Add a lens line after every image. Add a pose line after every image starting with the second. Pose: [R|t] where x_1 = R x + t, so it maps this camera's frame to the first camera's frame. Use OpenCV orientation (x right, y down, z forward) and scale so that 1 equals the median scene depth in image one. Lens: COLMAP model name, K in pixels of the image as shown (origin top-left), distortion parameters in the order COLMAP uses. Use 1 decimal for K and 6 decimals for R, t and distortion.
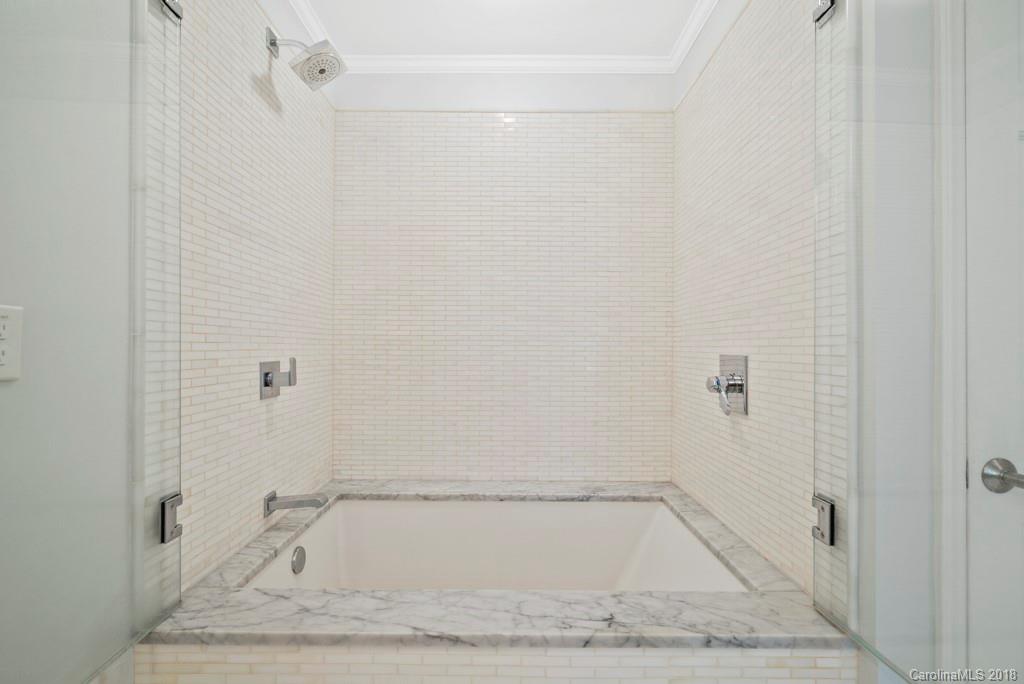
lens RADIAL K [[474.8, 0, 503.9], [0, 474.8, 364.1], [0, 0, 1]] dist [-0.000924, 0.000233]
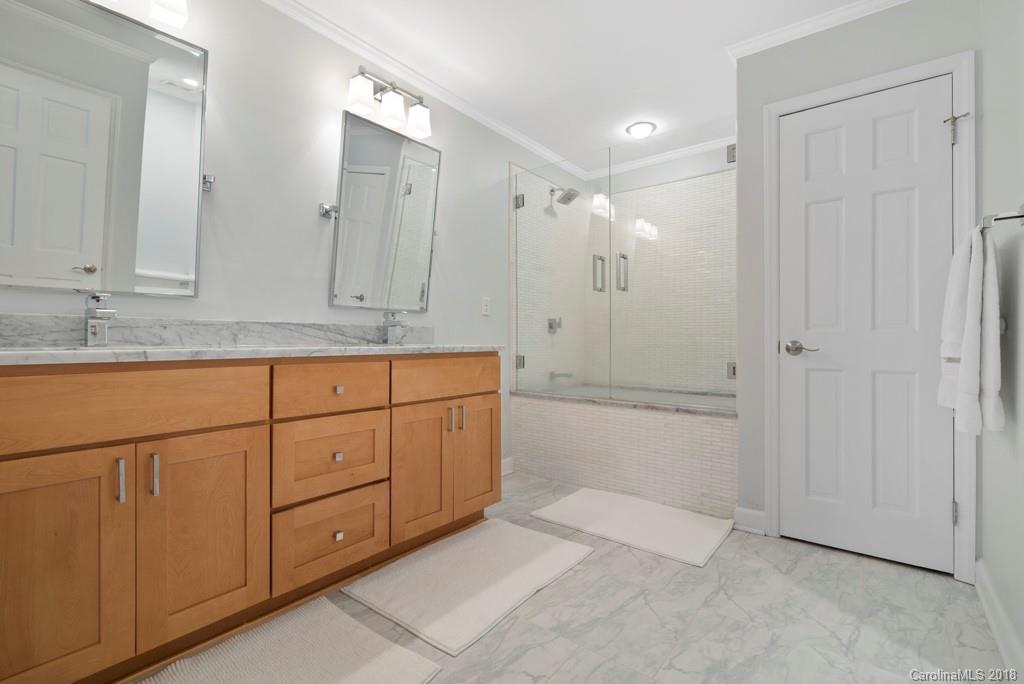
lens RADIAL K [[474.8, 0, 503.9], [0, 474.8, 364.1], [0, 0, 1]] dist [-0.000924, 0.000233]
pose [[0.788691, 0.022655, -0.614372, 0.907854], [0.002329, 0.999204, 0.039835, 0.144672], [0.614785, -0.032848, 0.788010, -1.212026]]
